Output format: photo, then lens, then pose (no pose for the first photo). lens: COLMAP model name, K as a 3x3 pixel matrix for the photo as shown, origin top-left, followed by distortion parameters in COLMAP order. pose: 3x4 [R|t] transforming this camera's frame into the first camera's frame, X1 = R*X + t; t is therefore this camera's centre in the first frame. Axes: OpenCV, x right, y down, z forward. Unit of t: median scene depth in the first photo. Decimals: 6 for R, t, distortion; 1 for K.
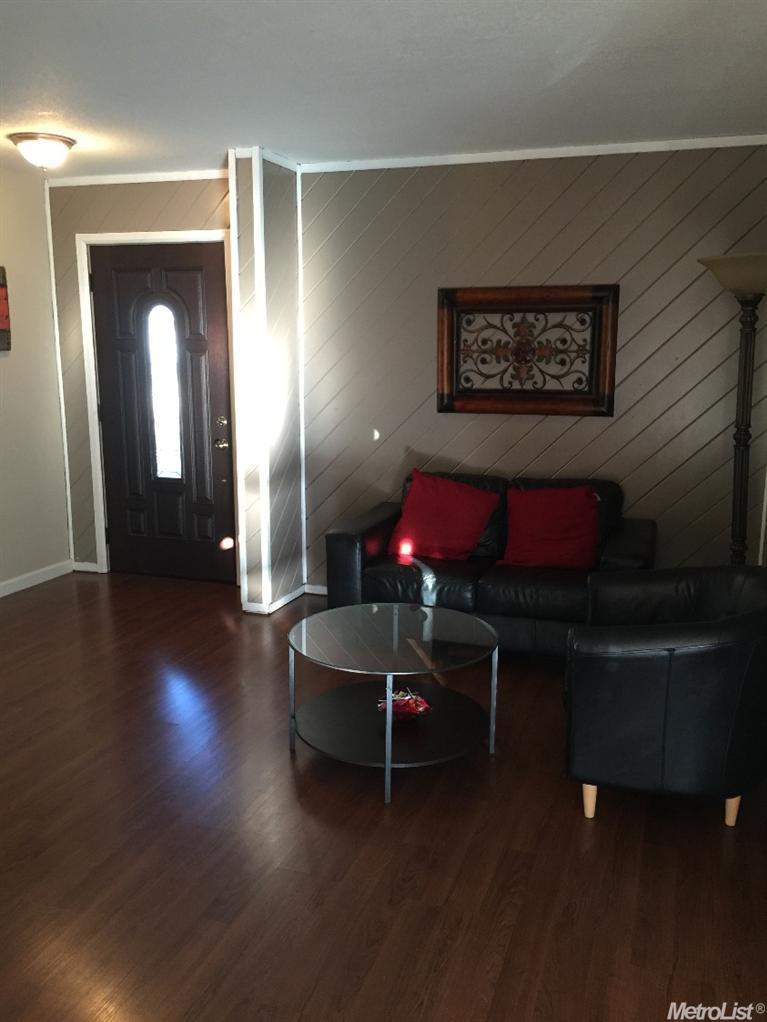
lens RADIAL K [[867.9, 0, 383.5], [0, 867.9, 511.0], [0, 0, 1]] dist [0.069229, -0.061671]
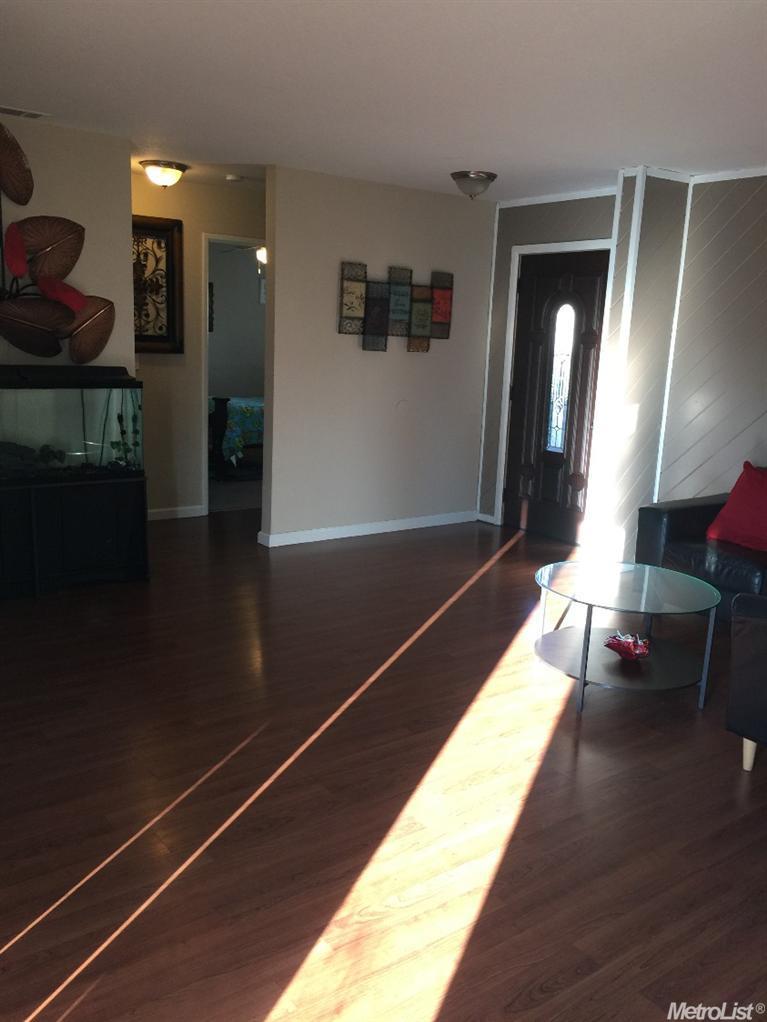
lens RADIAL K [[867.9, 0, 383.5], [0, 867.9, 511.0], [0, 0, 1]] dist [0.069229, -0.061671]
pose [[0.820193, 0.144095, -0.553642, 0.243013], [-0.146443, 0.988398, 0.040299, 0.029505], [0.553025, 0.048024, 0.831779, -0.105281]]
